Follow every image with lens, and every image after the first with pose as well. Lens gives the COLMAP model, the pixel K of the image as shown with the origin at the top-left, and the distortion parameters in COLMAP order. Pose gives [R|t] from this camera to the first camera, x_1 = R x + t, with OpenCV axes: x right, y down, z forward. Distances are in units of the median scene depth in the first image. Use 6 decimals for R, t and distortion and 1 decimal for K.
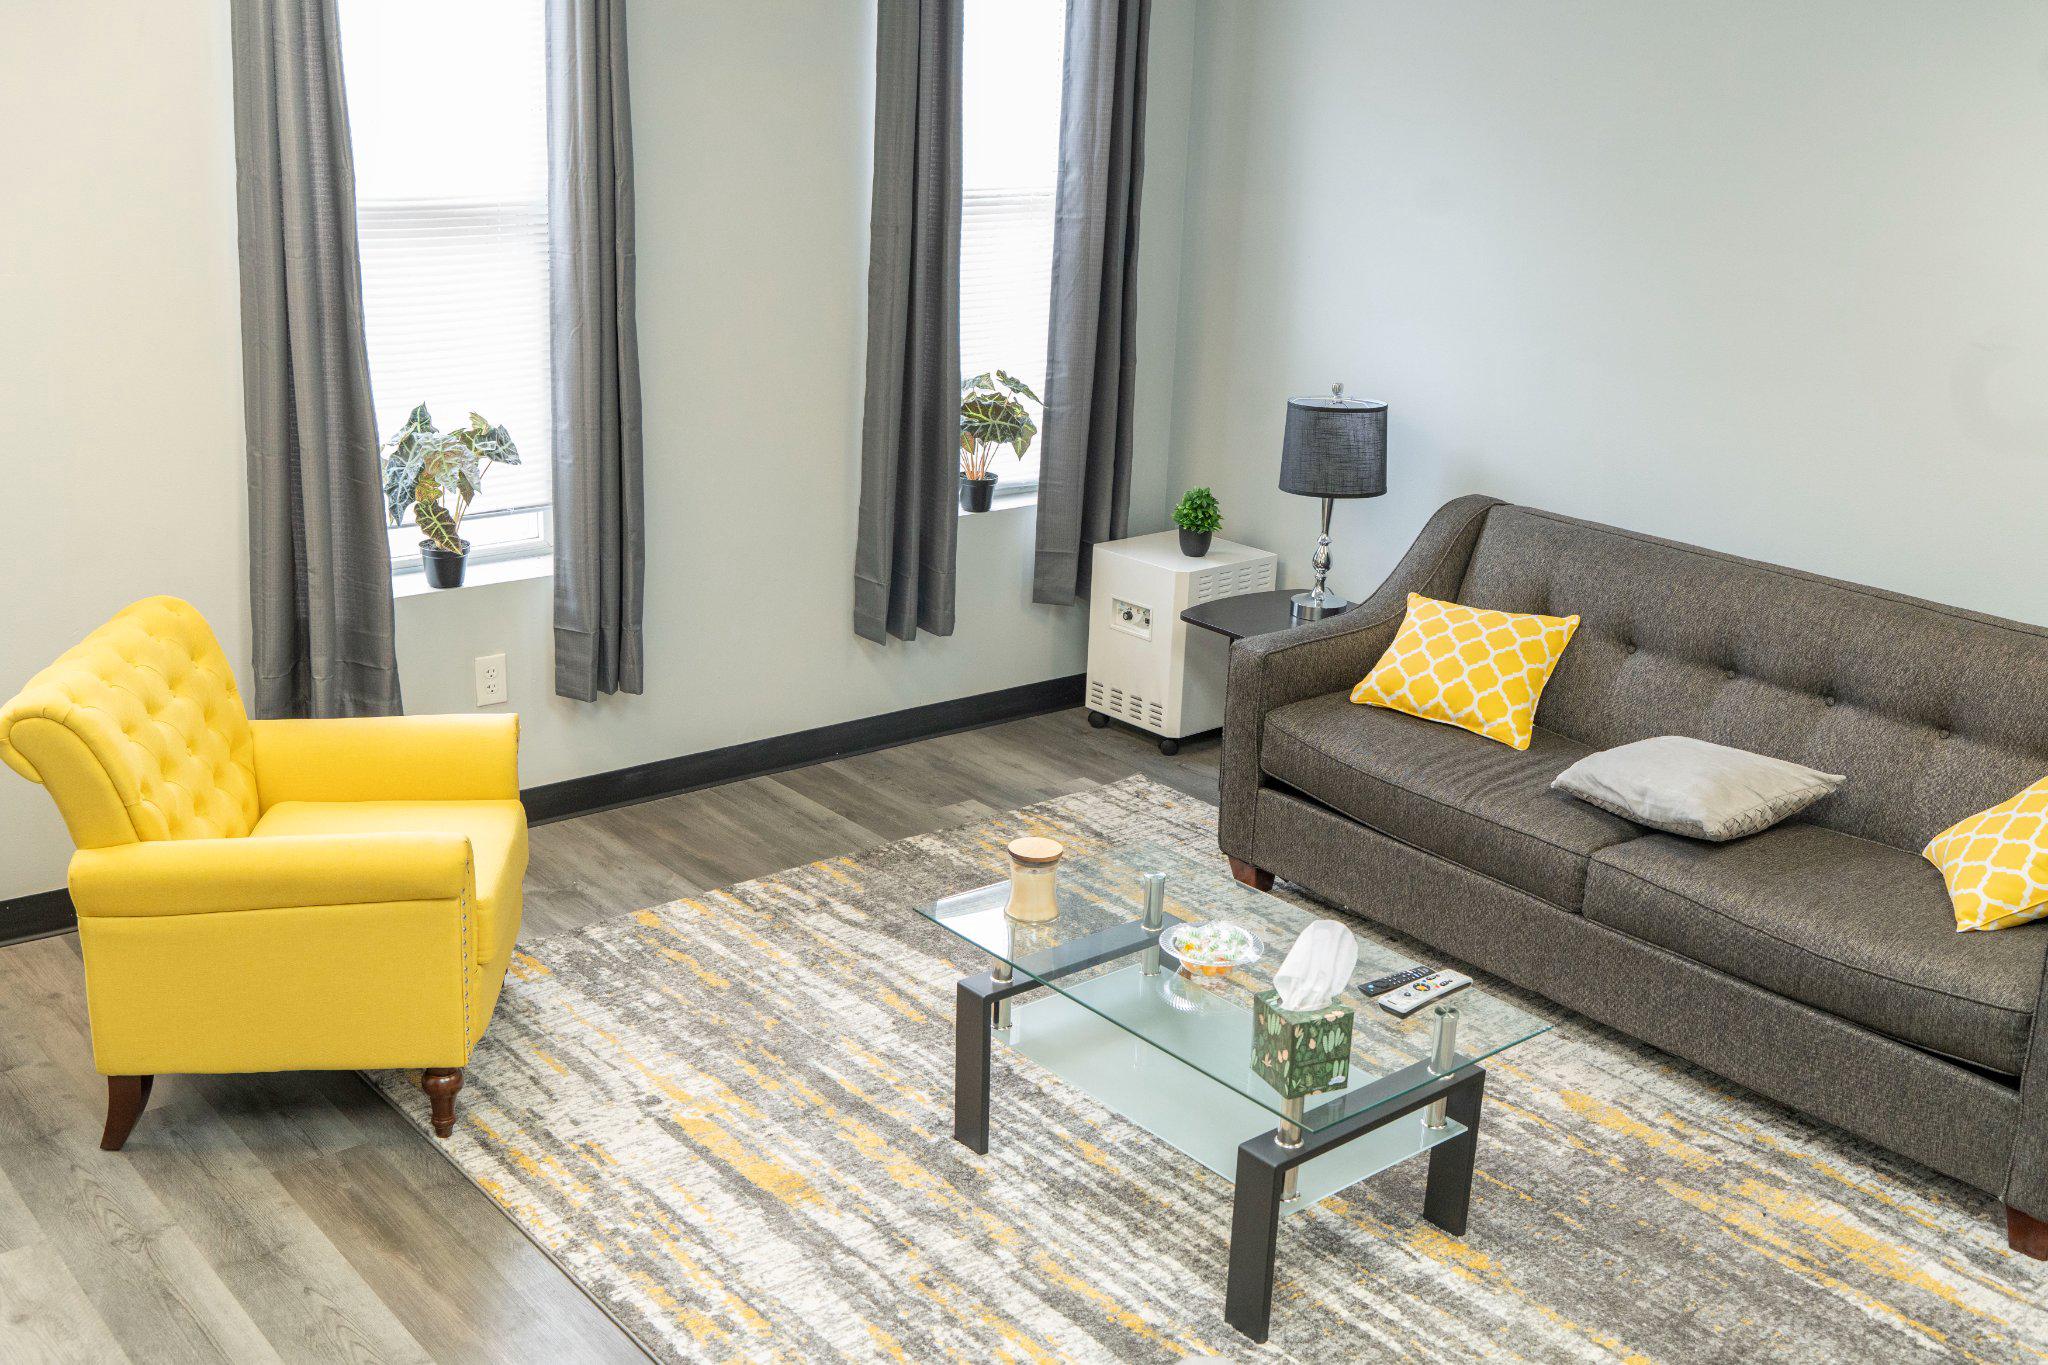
lens RADIAL K [[2059.2, 0, 1013.4], [0, 2059.2, 690.8], [0, 0, 1]] dist [0.004910, 0.000000]
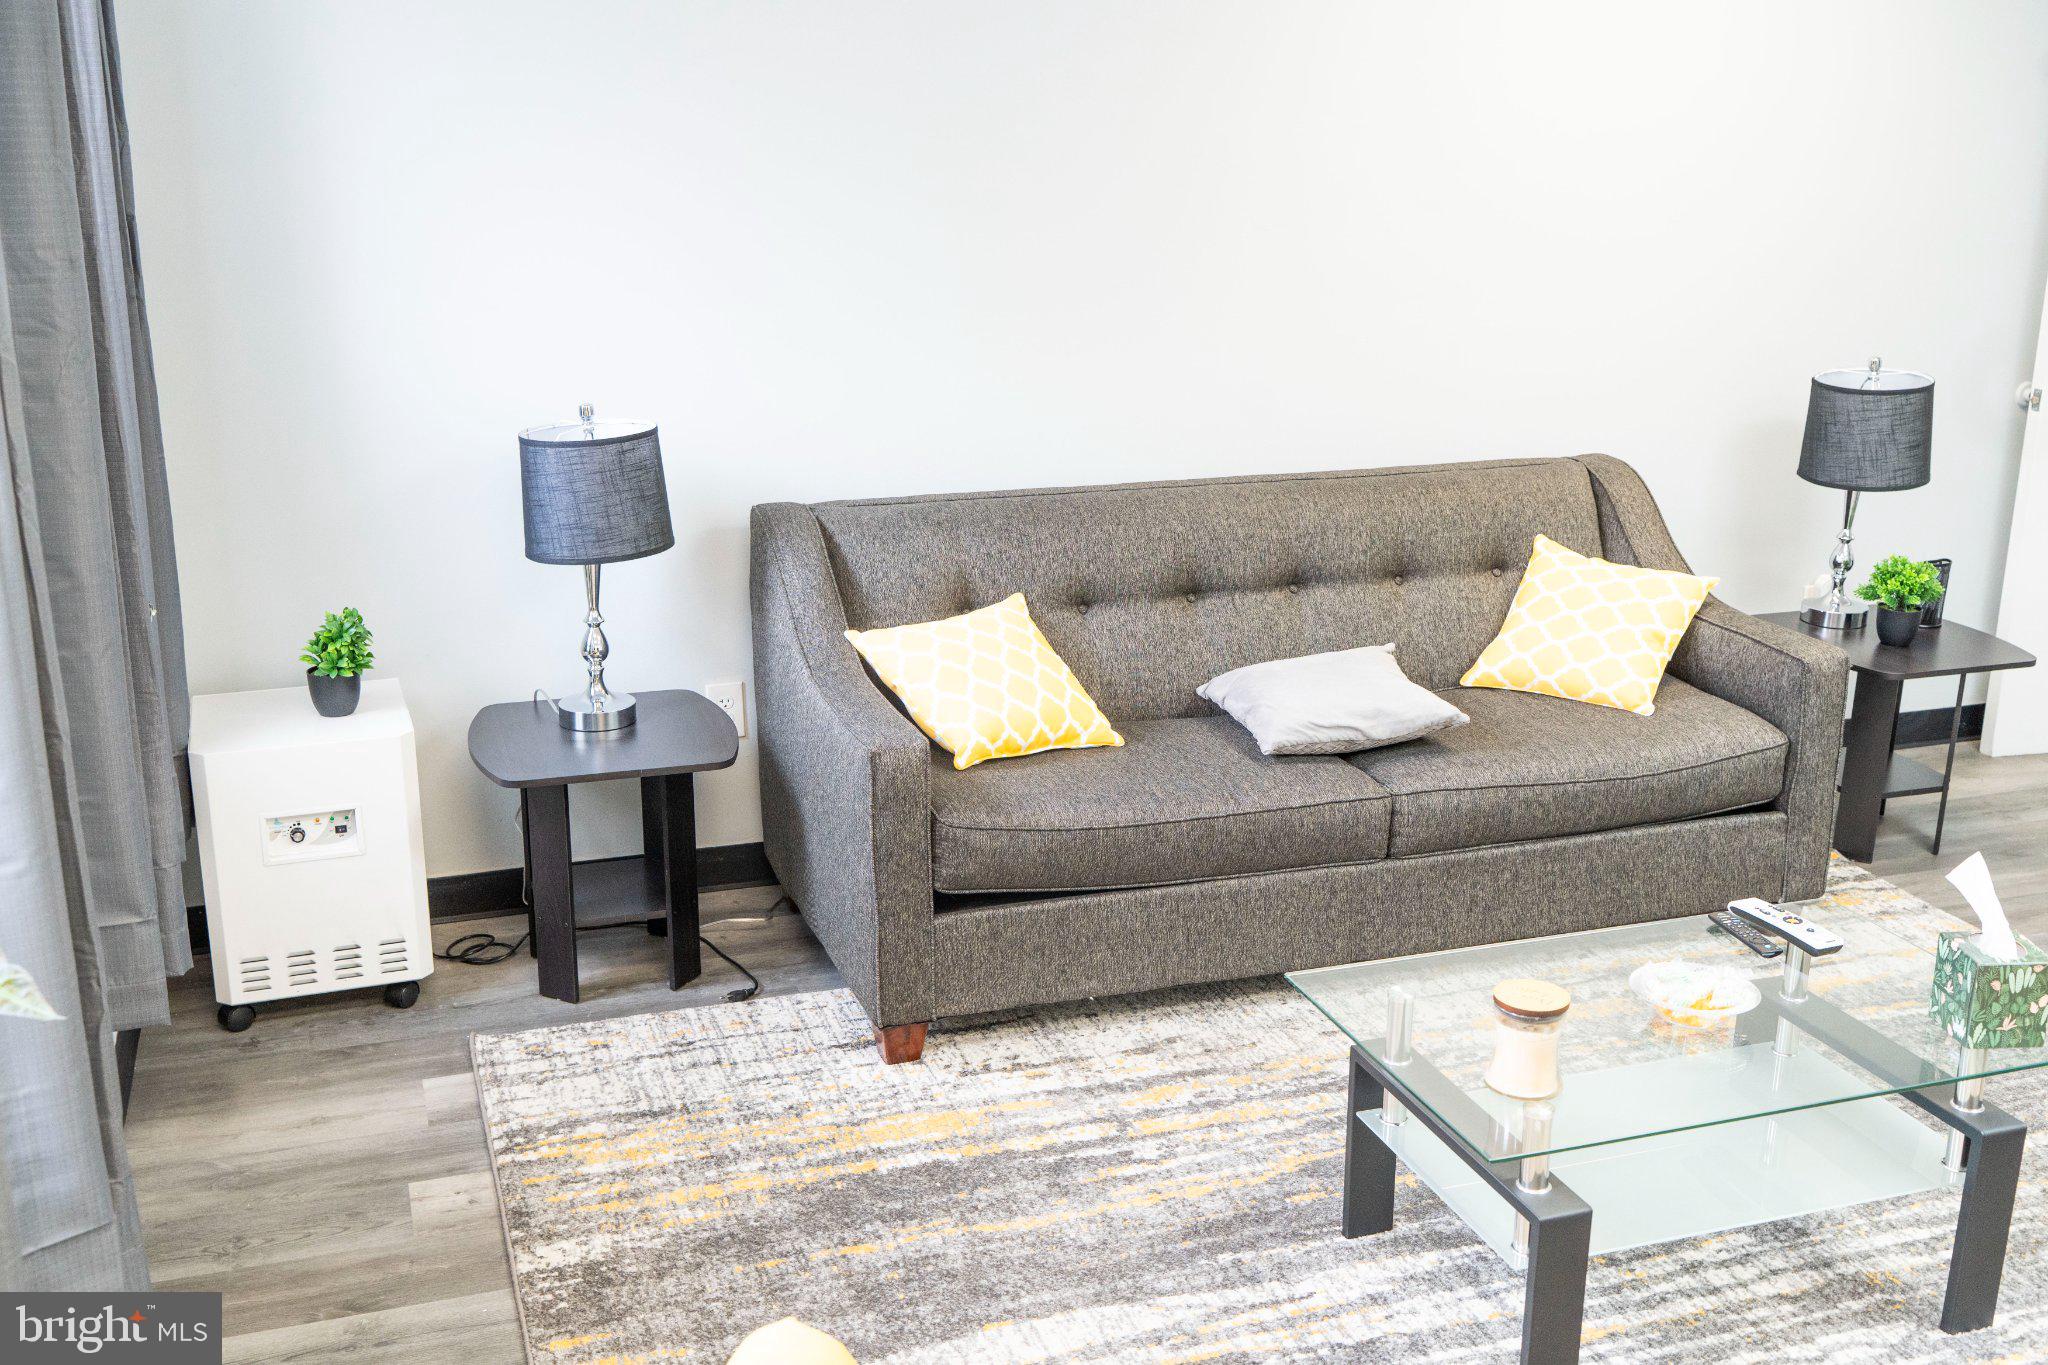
lens RADIAL K [[2059.2, 0, 1024.0], [0, 2059.2, 676.8], [0, 0, 1]] dist [0.004910, 0.000000]
pose [[0.351947, -0.292378, 0.889184, -0.473572], [0.292002, 0.936850, 0.192475, -0.157900], [-0.889308, 0.191902, 0.415096, 0.590128]]
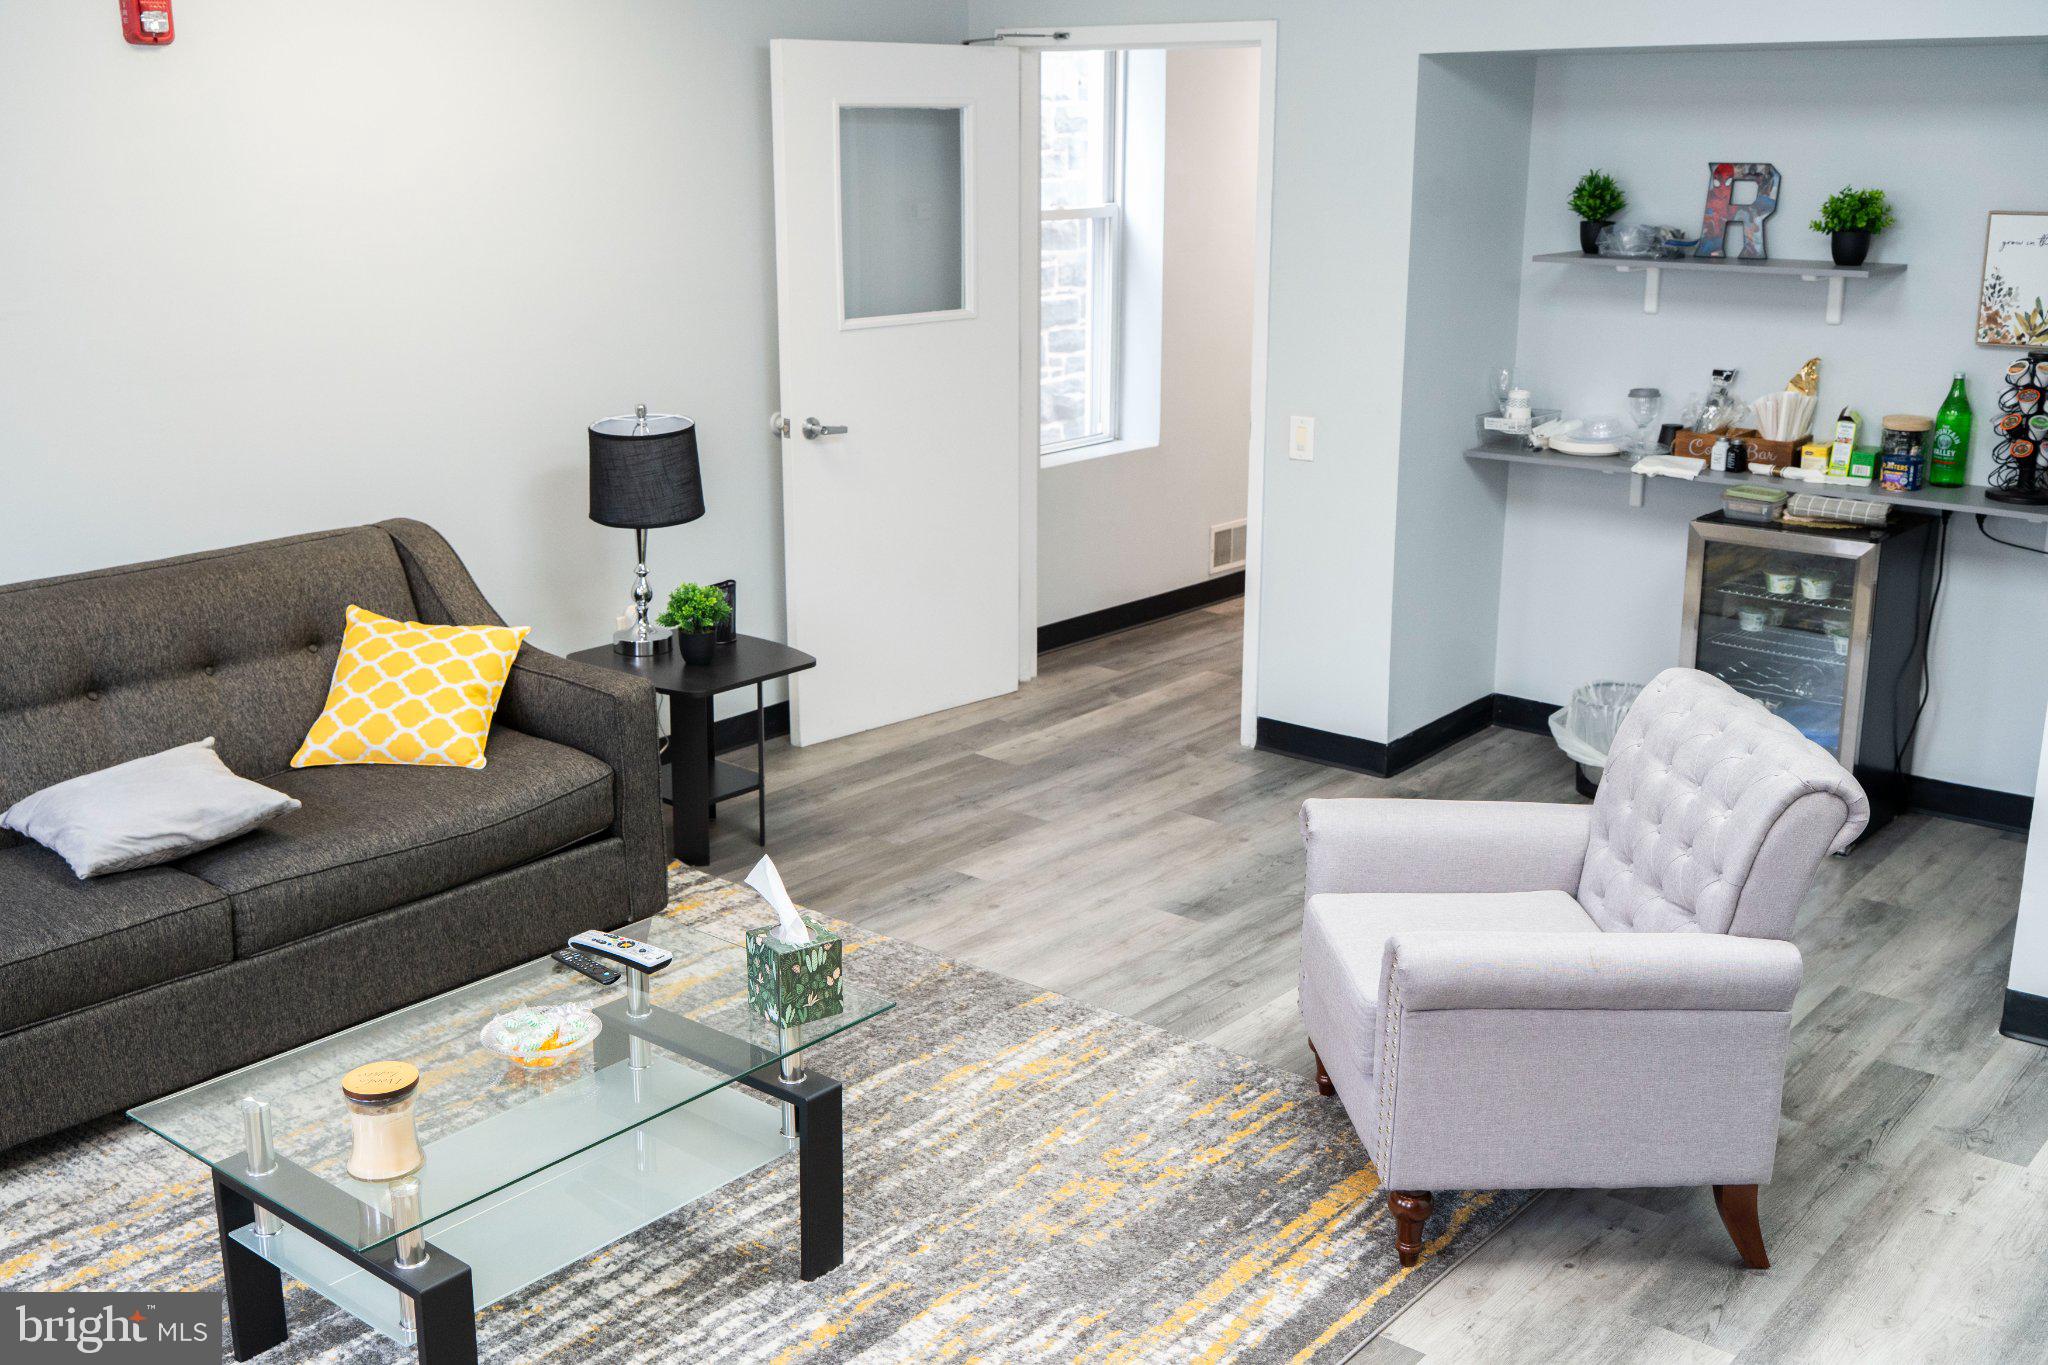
lens RADIAL K [[2059.2, 0, 1021.9], [0, 2059.2, 678.9], [0, 0, 1]] dist [0.004910, 0.000000]
pose [[-0.188876, -0.293462, 0.937126, -0.487171], [0.291667, 0.894474, 0.338890, -0.168315], [-0.937687, 0.337337, -0.083352, 0.562545]]
